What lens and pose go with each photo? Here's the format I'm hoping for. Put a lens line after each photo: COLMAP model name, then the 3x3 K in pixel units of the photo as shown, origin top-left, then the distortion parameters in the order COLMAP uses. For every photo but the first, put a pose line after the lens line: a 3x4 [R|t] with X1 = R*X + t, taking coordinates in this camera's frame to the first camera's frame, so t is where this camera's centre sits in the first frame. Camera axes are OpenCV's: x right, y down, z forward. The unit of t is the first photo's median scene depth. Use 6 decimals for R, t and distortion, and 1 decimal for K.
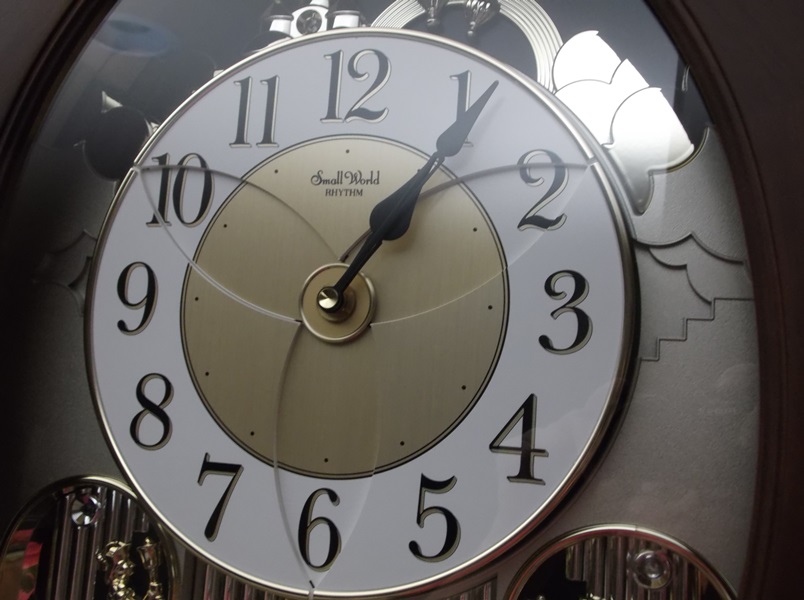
lens RADIAL K [[889.1, 0, 395.3], [0, 889.1, 296.0], [0, 0, 1]] dist [-0.011435, 0.000000]
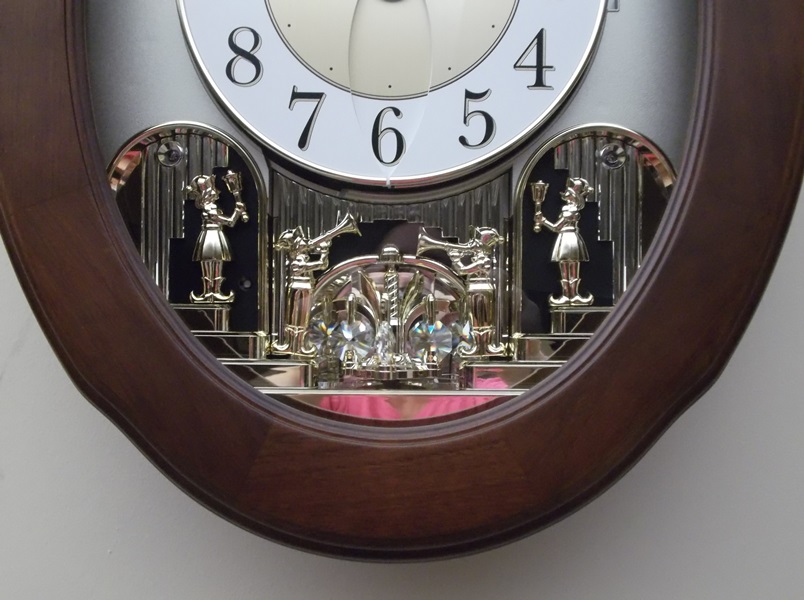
lens RADIAL K [[889.1, 0, 409.6], [0, 889.1, 302.4], [0, 0, 1]] dist [-0.011435, 0.000000]
pose [[0.963131, -0.050794, 0.264194, -0.408632], [0.015432, 0.990829, 0.134239, 0.318702], [-0.268590, -0.125212, 0.955082, -0.328800]]
